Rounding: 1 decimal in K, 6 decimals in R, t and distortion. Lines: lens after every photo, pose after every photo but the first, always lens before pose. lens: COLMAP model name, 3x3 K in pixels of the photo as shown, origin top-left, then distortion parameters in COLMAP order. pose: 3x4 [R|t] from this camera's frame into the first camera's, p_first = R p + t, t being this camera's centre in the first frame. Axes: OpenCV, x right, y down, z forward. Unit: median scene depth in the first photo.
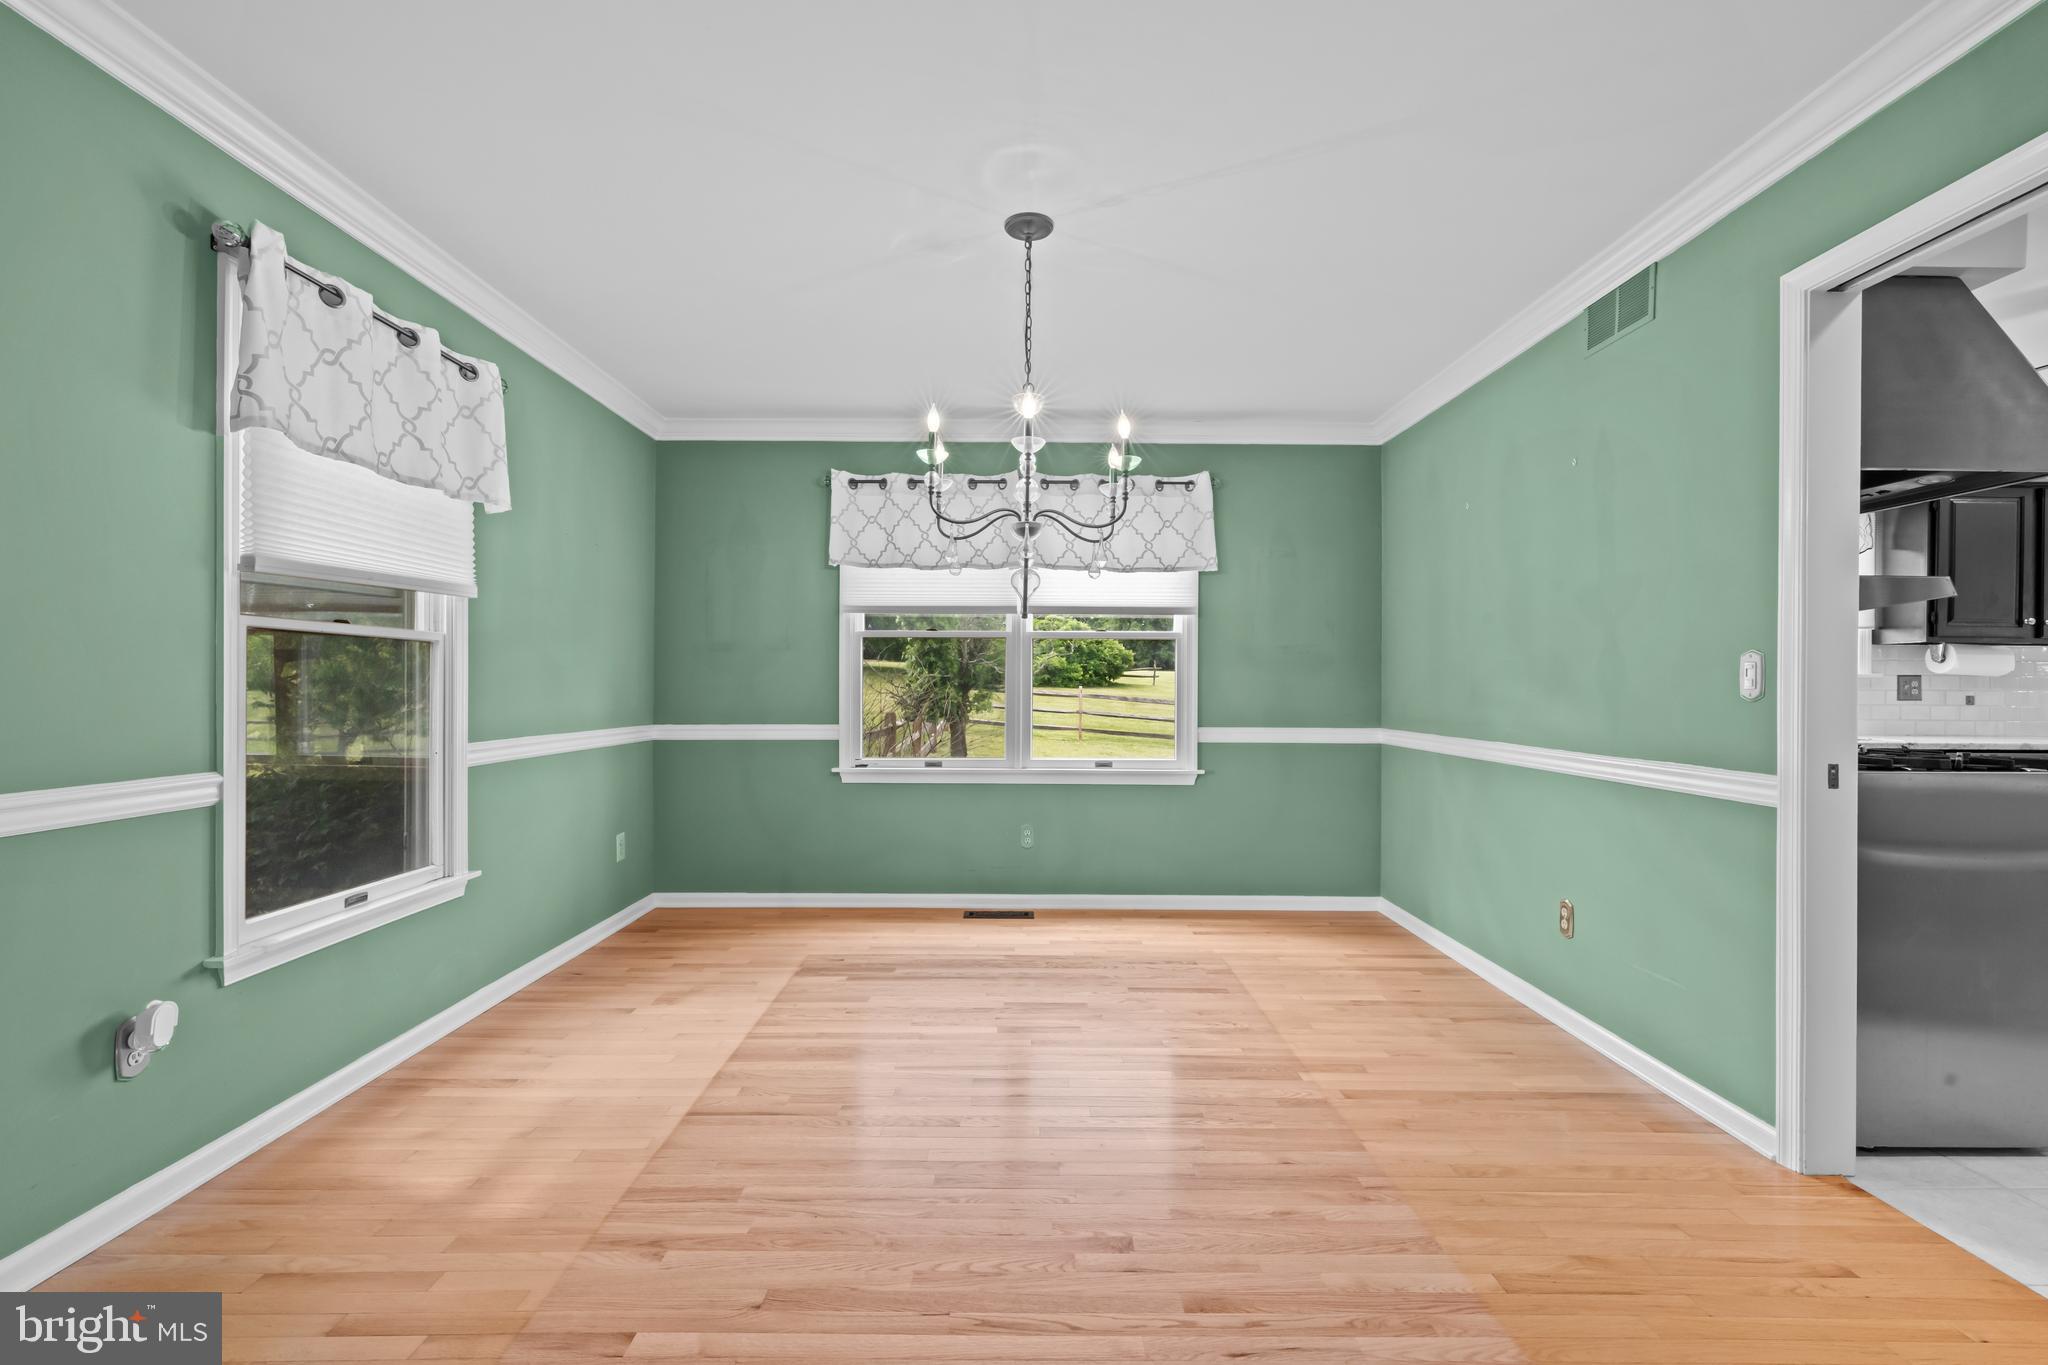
lens RADIAL K [[933.1, 0, 1028.1], [0, 933.1, 689.3], [0, 0, 1]] dist [-0.000597, 0.001325]
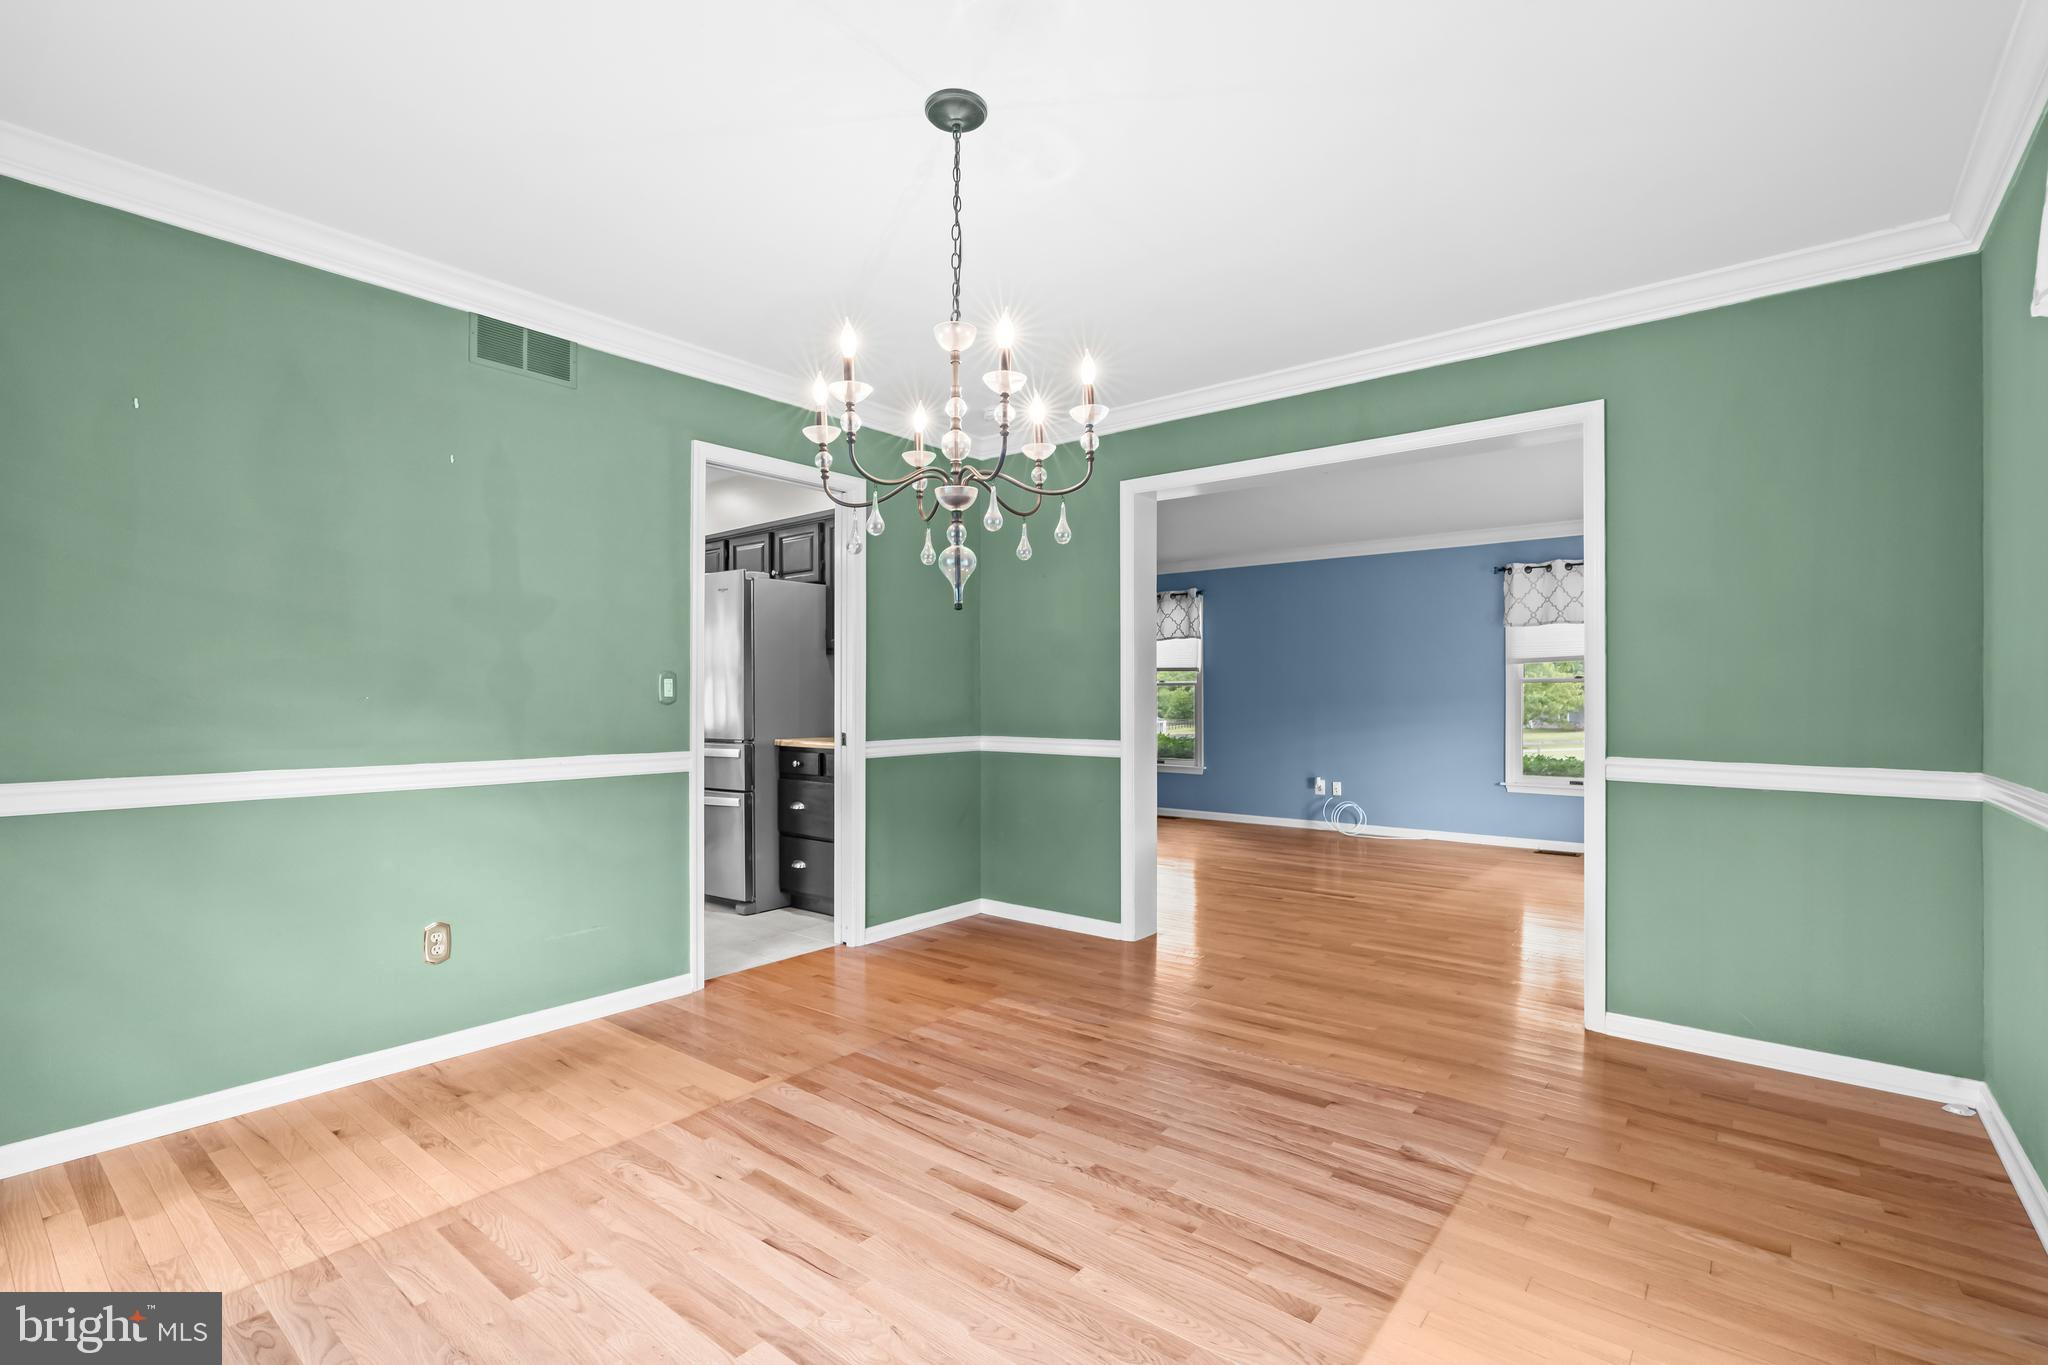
lens RADIAL K [[933.1, 0, 1028.1], [0, 933.1, 689.3], [0, 0, 1]] dist [-0.000597, 0.001325]
pose [[-0.776978, 0.003422, 0.629518, -0.684952], [-0.002083, 0.999966, -0.008007, -0.001315], [-0.629524, -0.007533, -0.776944, 1.982722]]
